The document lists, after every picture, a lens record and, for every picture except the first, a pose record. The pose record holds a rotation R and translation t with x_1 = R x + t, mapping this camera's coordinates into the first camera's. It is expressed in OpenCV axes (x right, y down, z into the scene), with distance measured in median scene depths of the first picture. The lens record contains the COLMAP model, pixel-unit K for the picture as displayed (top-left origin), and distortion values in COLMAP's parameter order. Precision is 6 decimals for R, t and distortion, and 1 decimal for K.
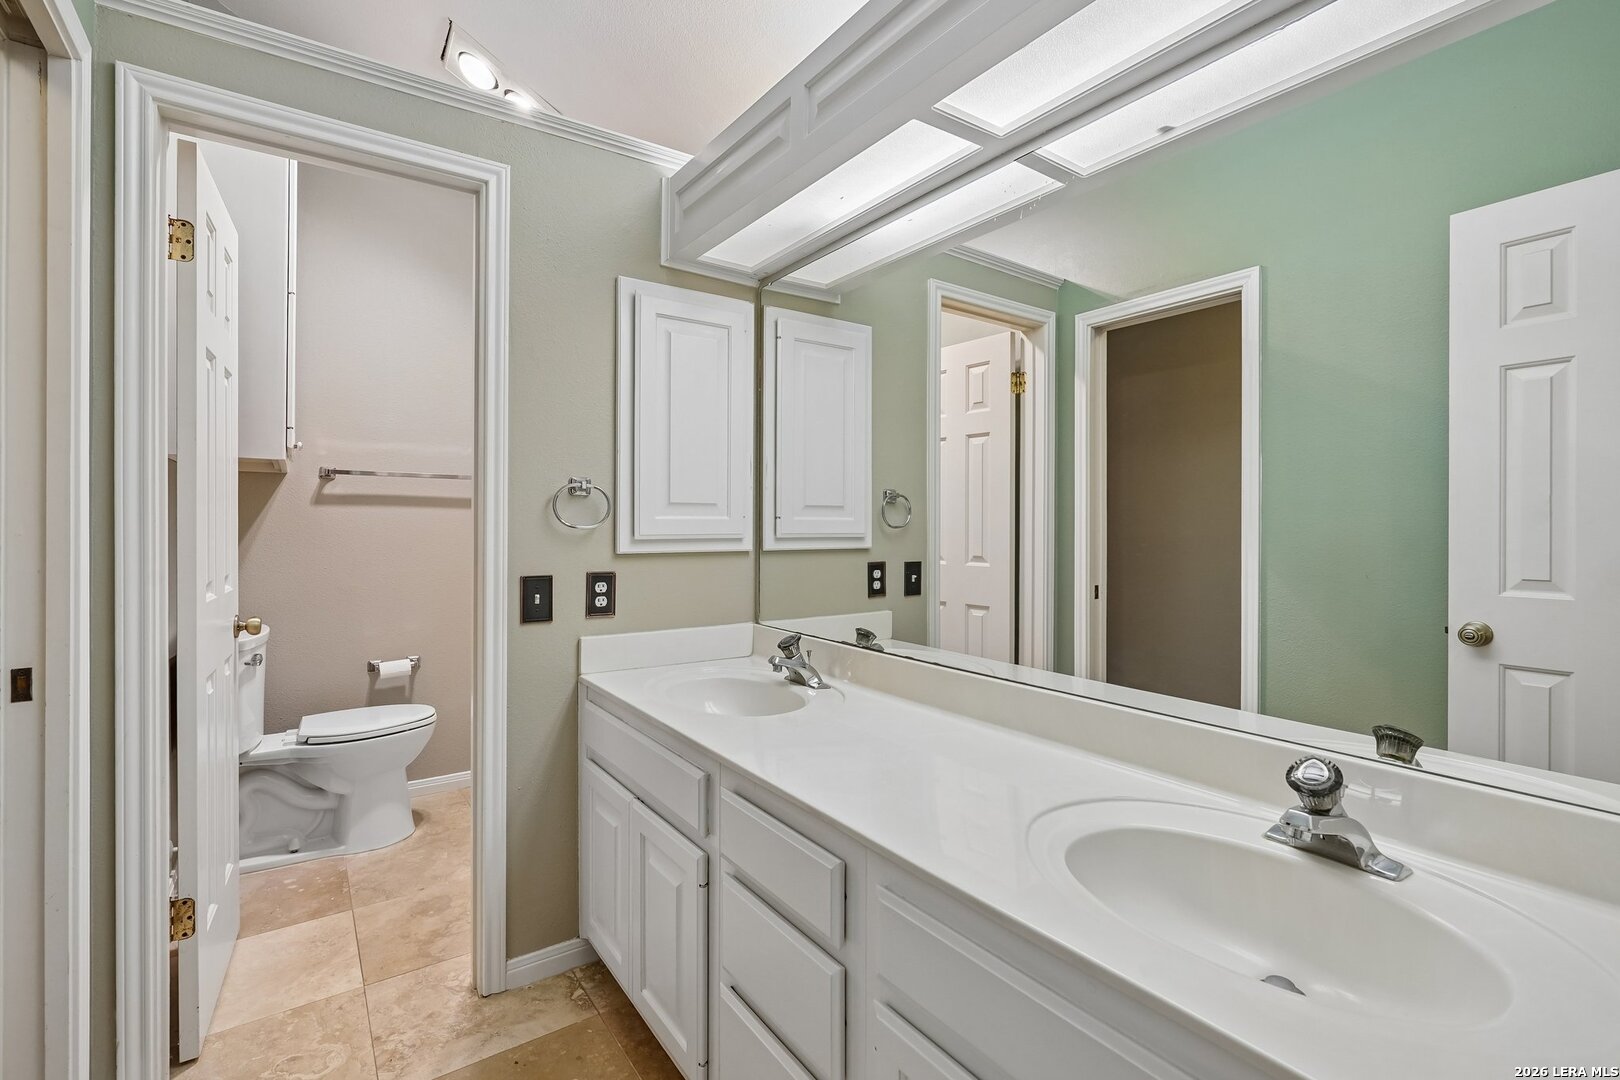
lens RADIAL K [[734.4, 0, 810.5], [0, 734.4, 536.1], [0, 0, 1]] dist [-0.019486, 0.008934]
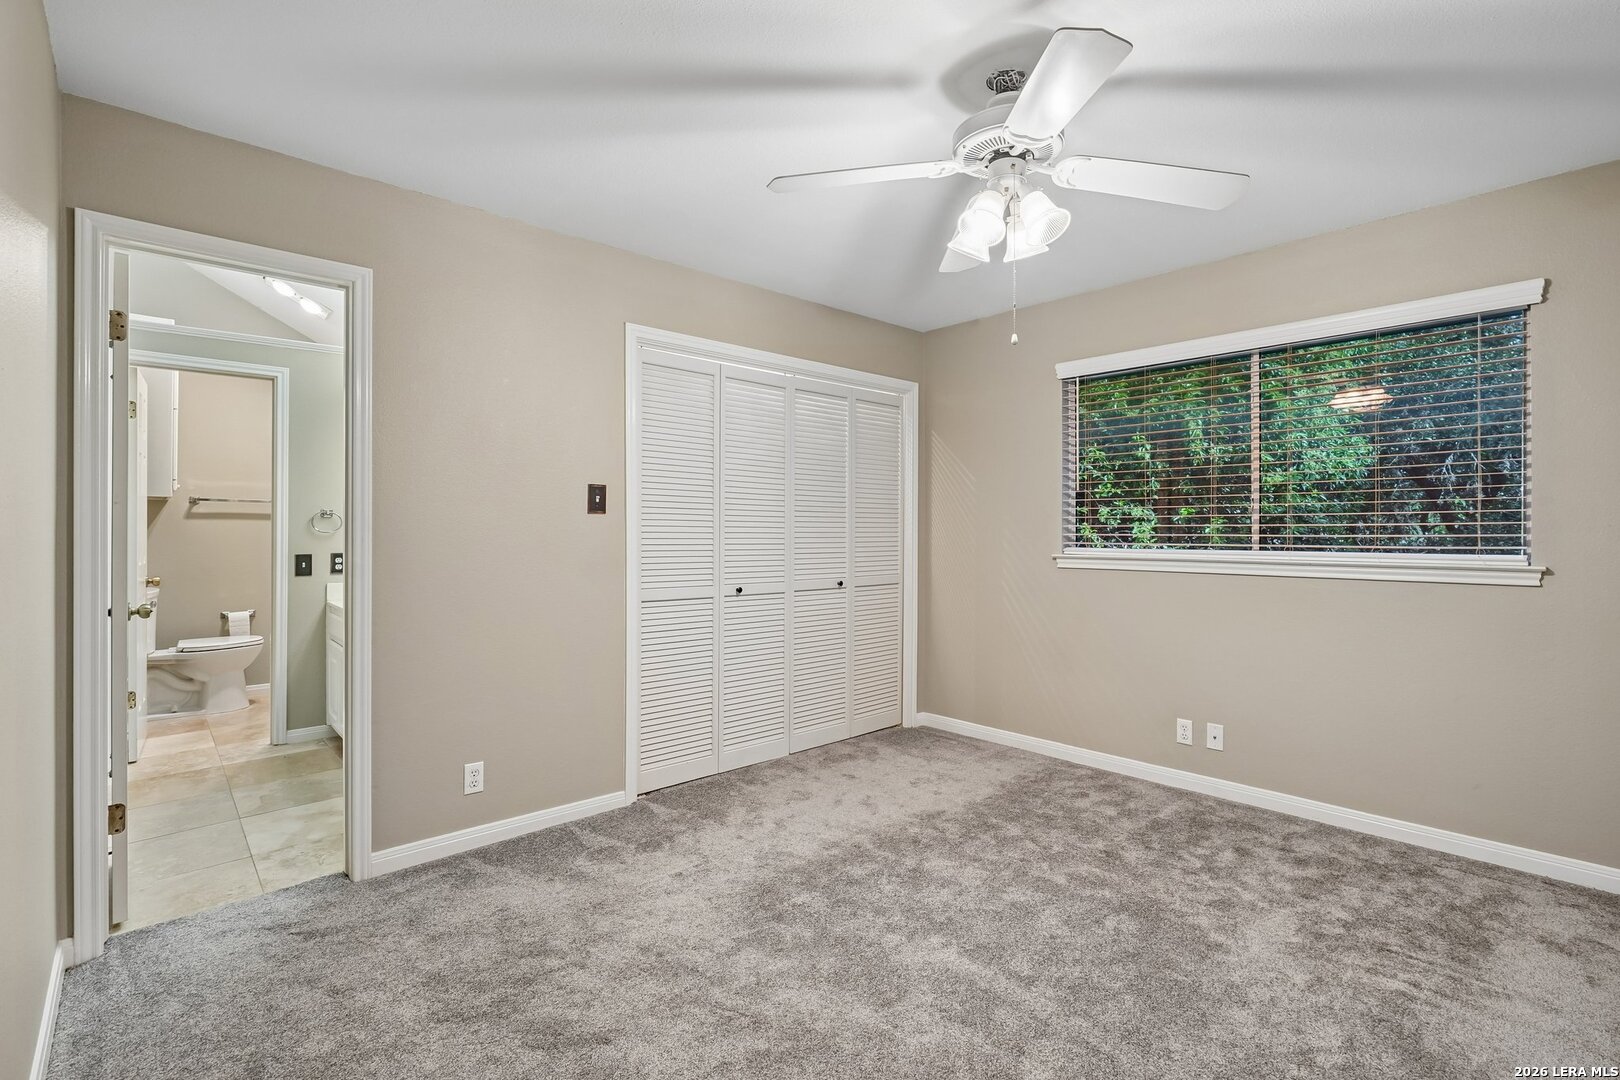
lens RADIAL K [[734.4, 0, 810.5], [0, 734.4, 536.1], [0, 0, 1]] dist [-0.019486, 0.008934]
pose [[0.991600, -0.002278, 0.129321, 0.616555], [0.002959, 0.999983, -0.005075, 0.011355], [-0.129307, 0.005415, 0.991590, -0.985815]]
